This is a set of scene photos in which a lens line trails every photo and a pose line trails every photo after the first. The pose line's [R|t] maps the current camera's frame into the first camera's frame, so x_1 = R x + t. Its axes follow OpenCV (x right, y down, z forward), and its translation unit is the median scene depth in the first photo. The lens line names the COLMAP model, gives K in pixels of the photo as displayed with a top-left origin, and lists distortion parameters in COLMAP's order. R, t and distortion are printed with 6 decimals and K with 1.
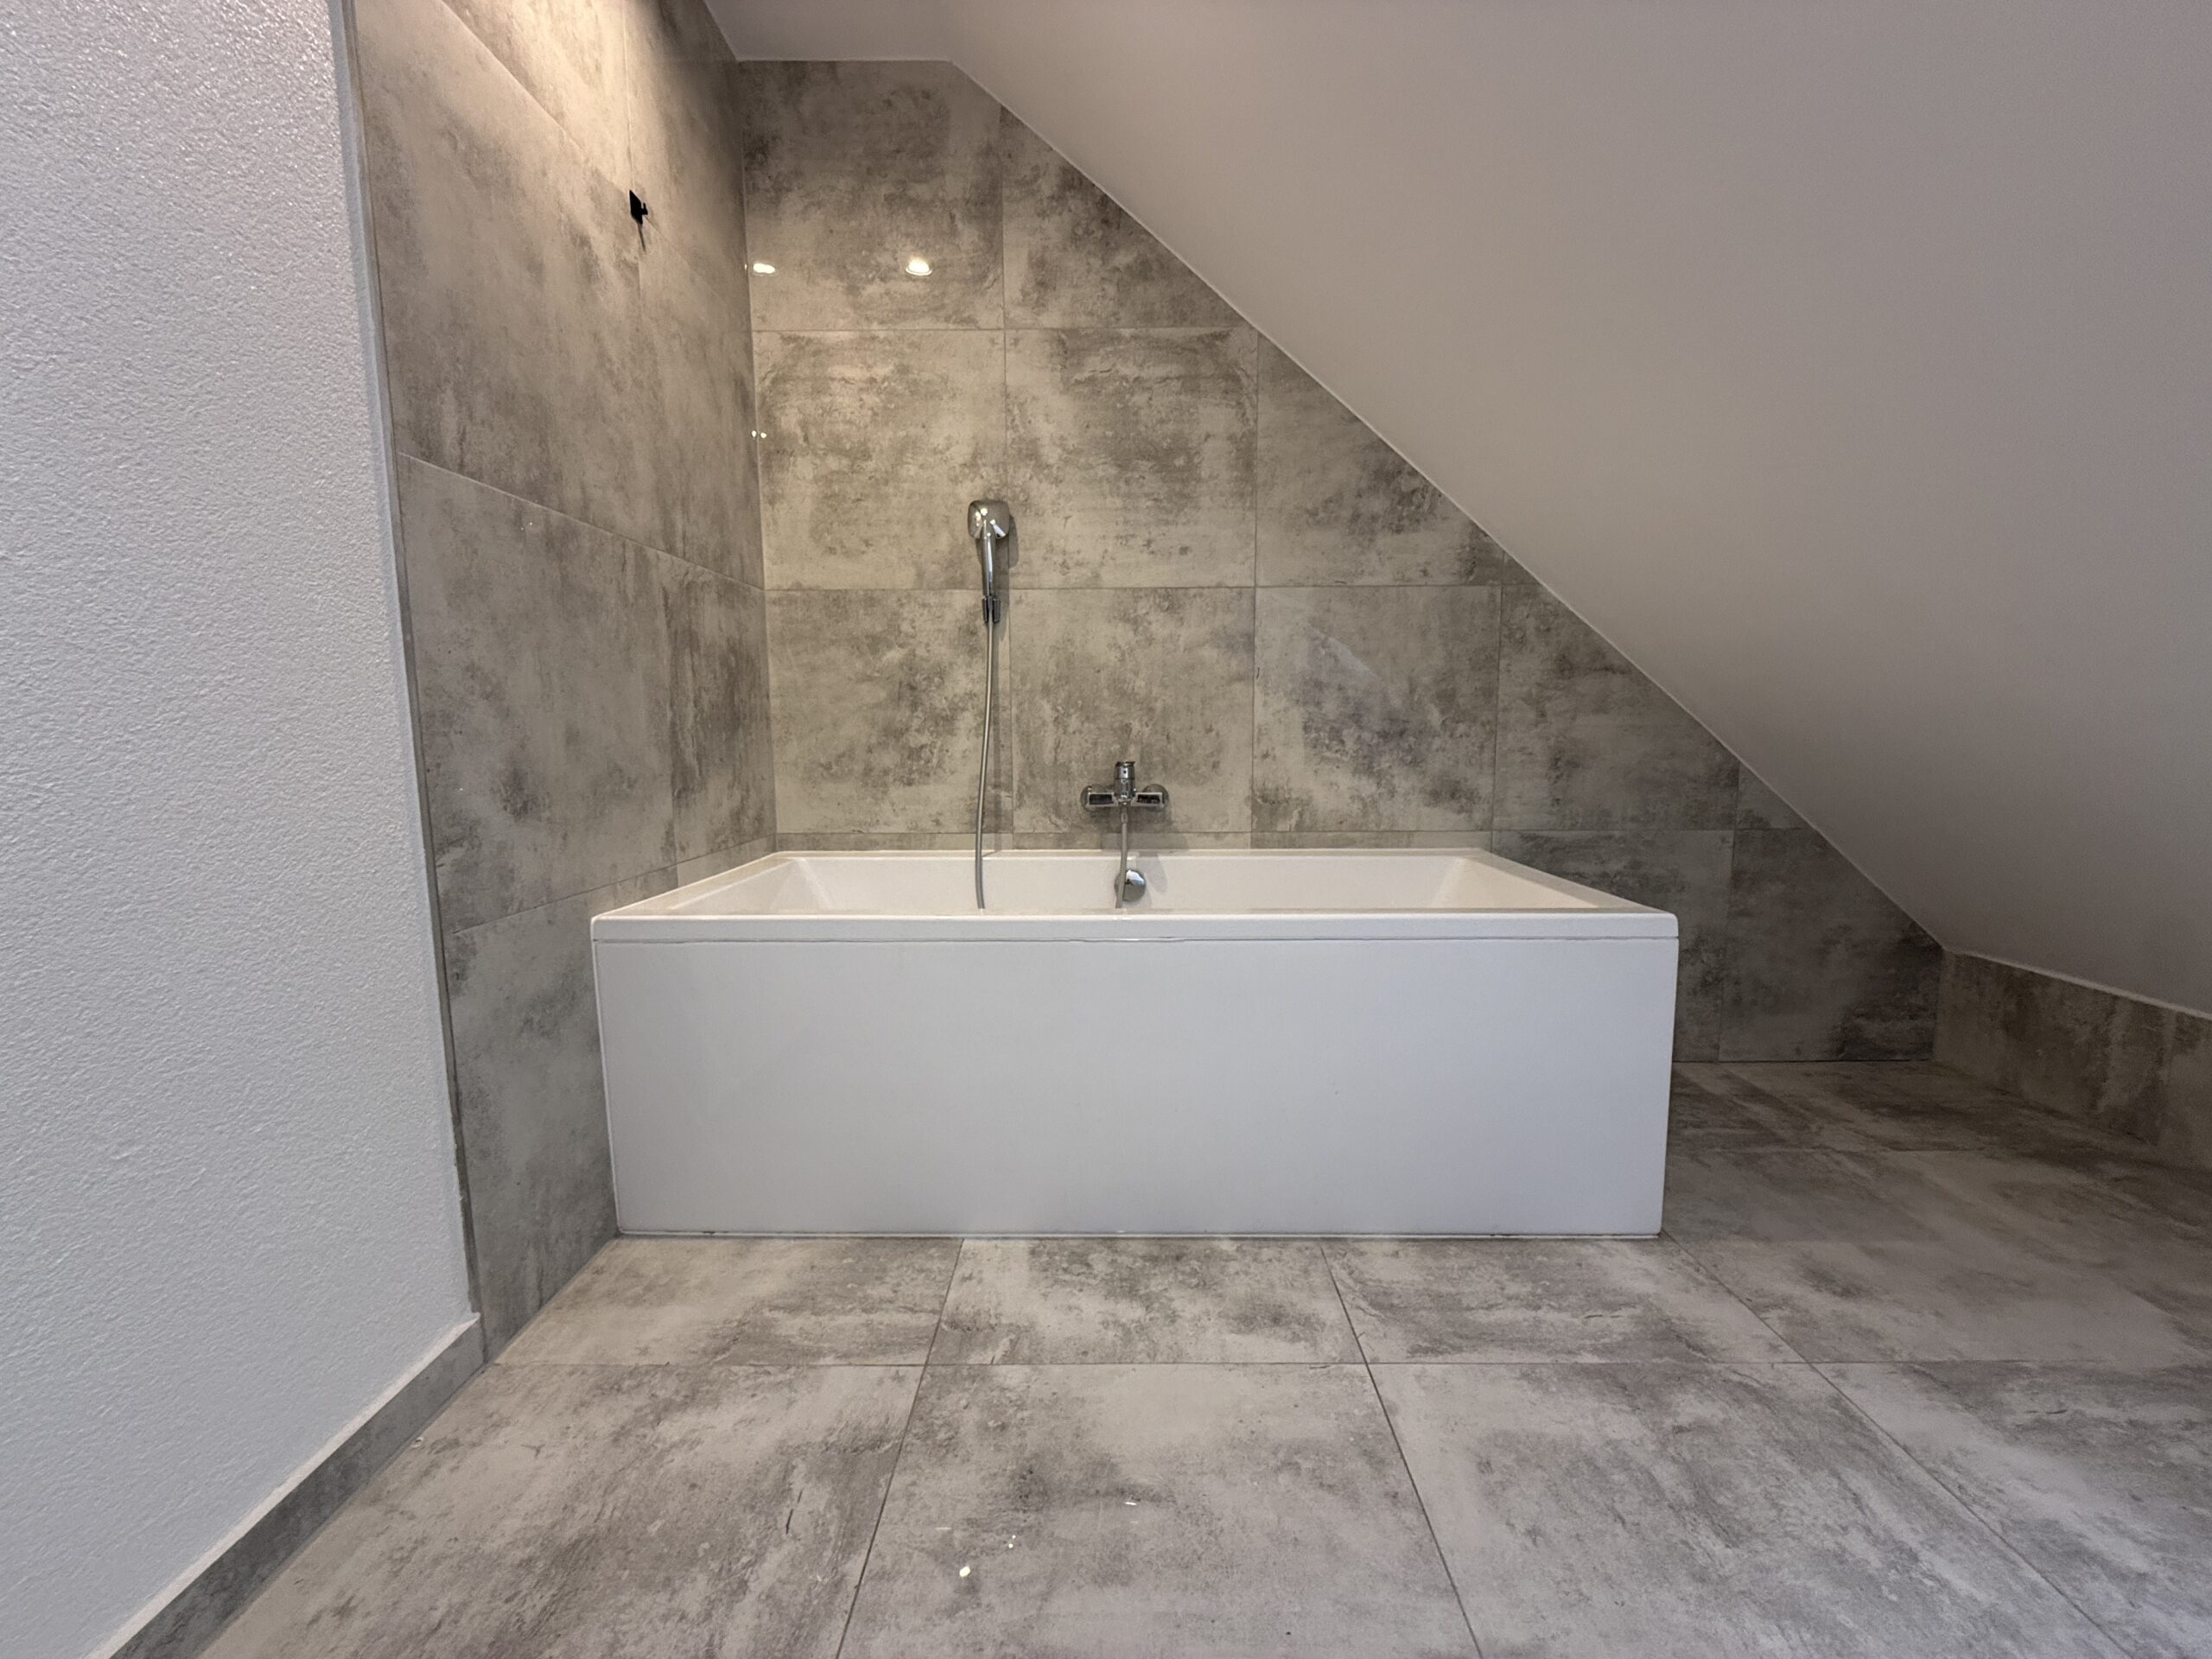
lens RADIAL K [[881.4, 0, 1107.6], [0, 881.4, 831.3], [0, 0, 1]] dist [-0.001684, 0.000967]
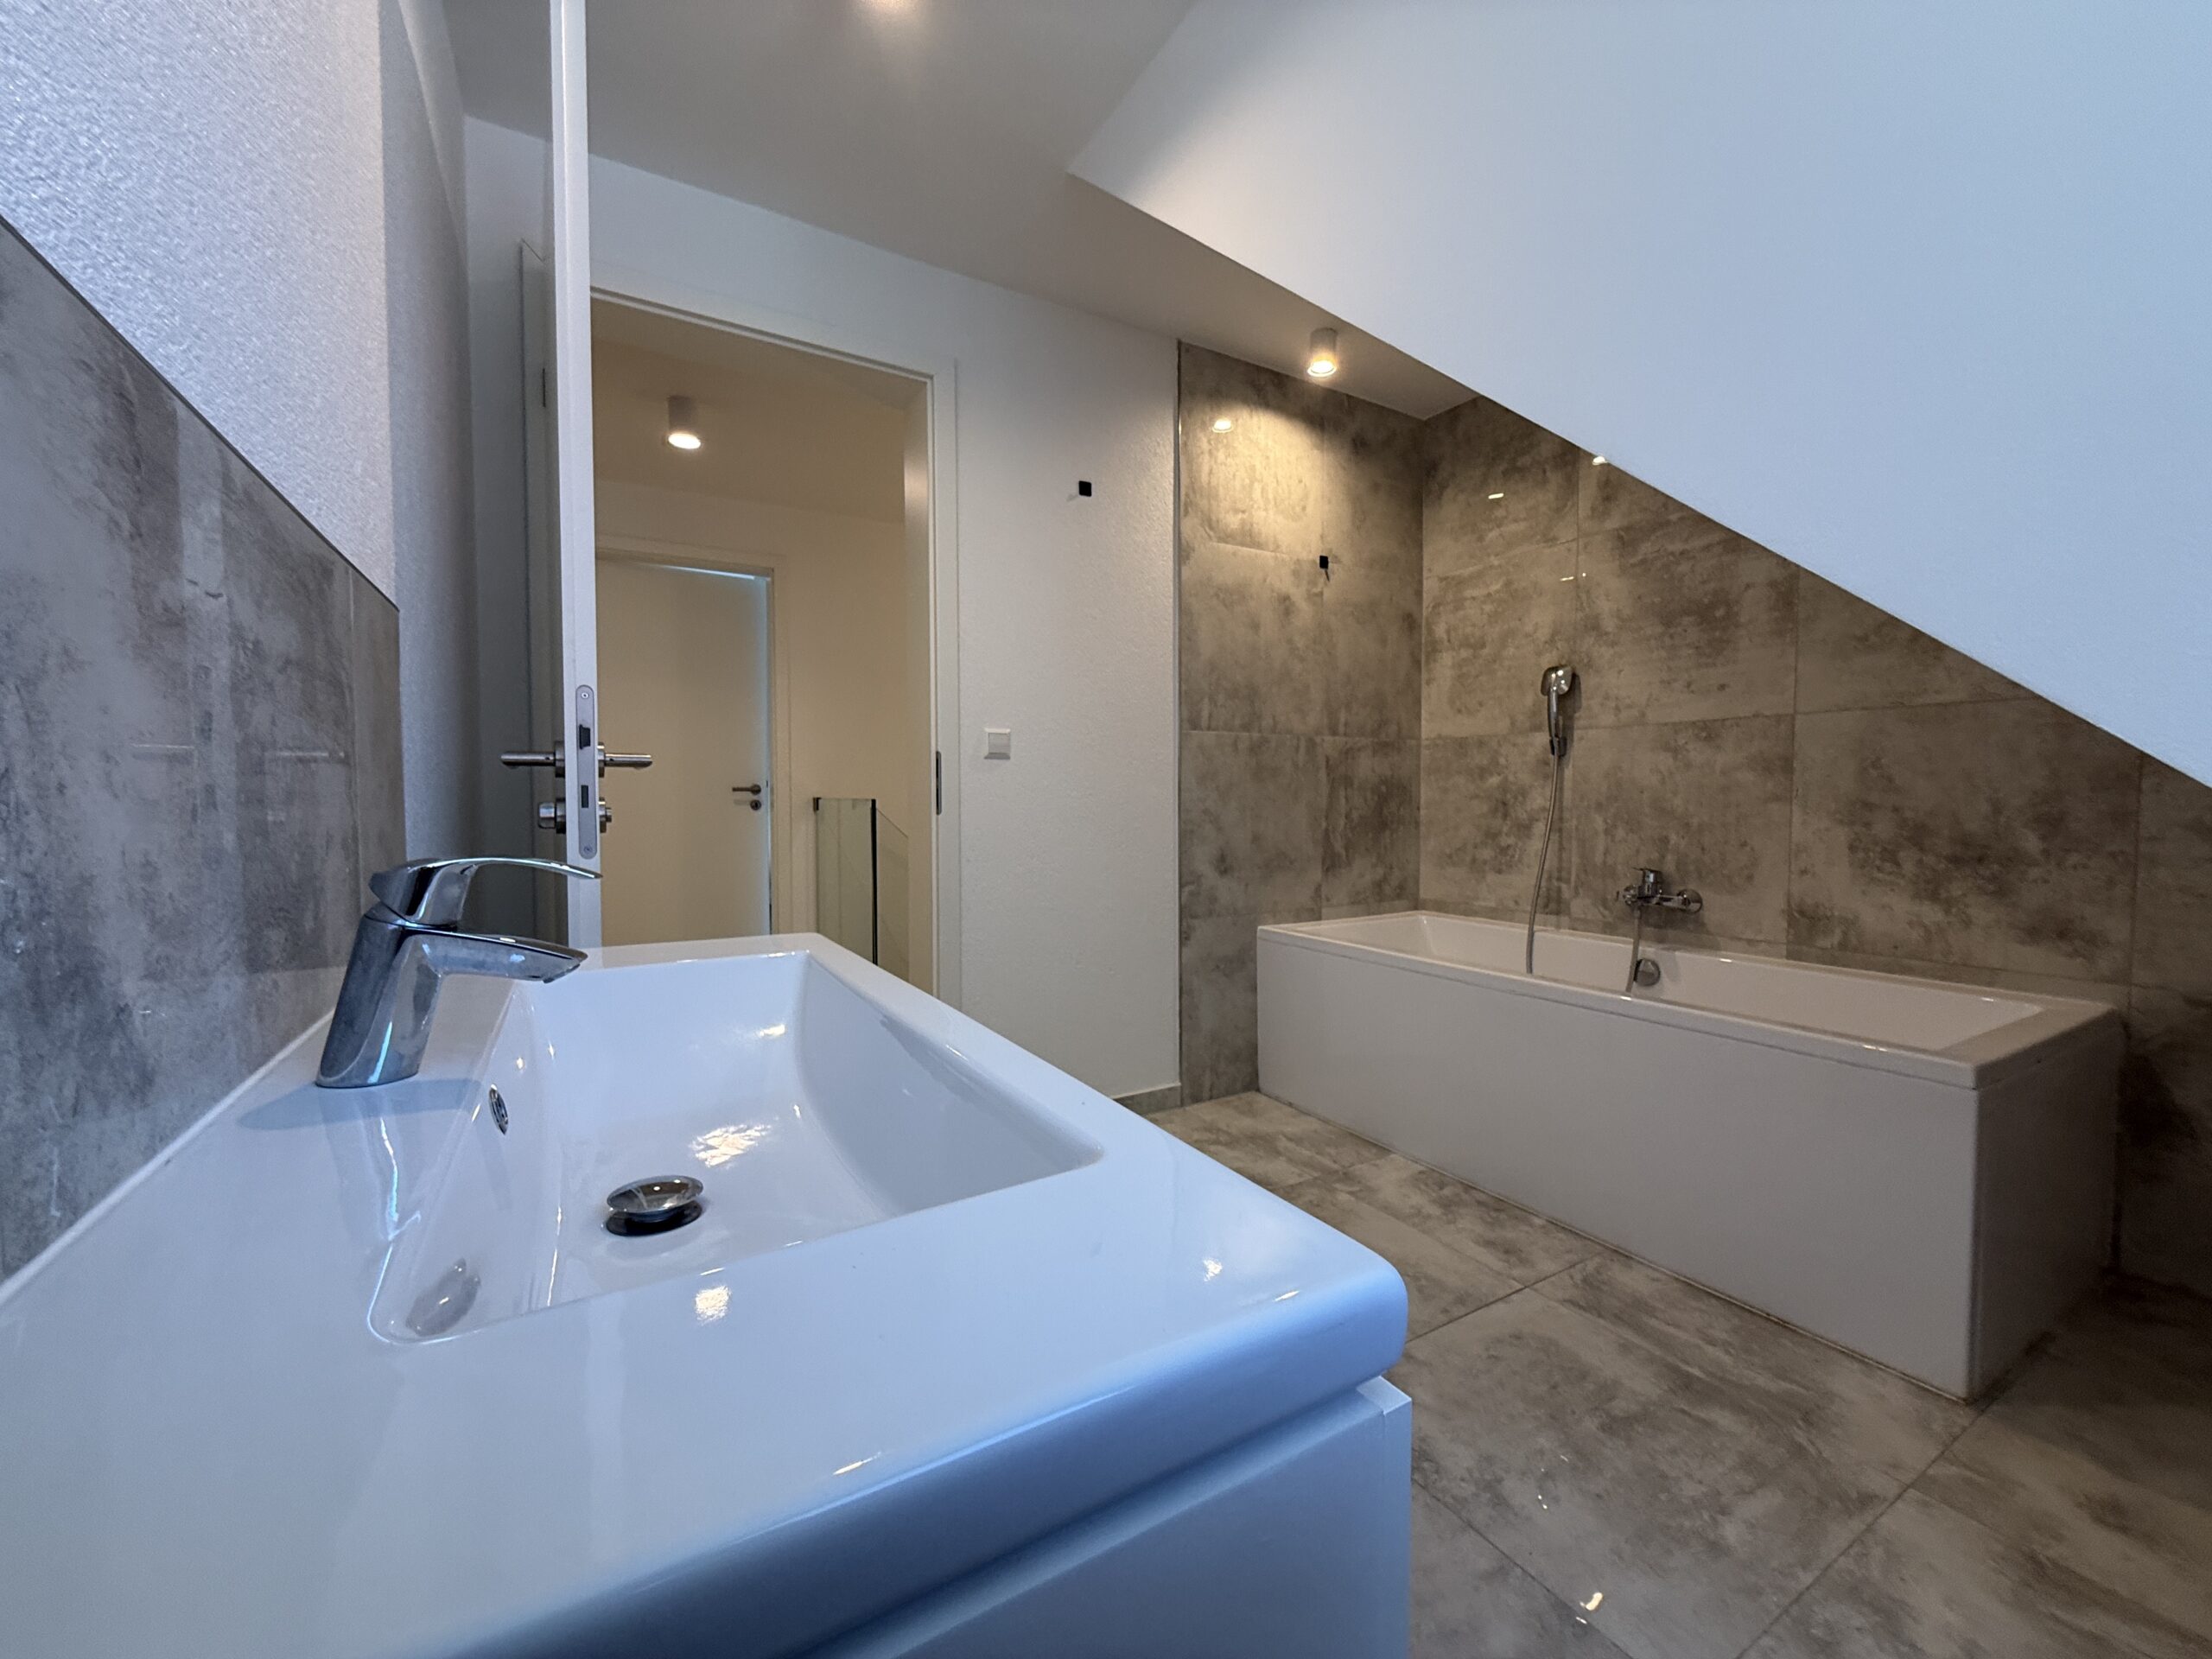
lens RADIAL K [[881.4, 0, 1105.5], [0, 881.4, 825.8], [0, 0, 1]] dist [-0.001684, 0.000967]
pose [[0.510152, 0.032401, -0.859474, 0.727888], [-0.097854, 0.994988, -0.020573, -0.042683], [0.854500, 0.094598, 0.510766, -0.270529]]
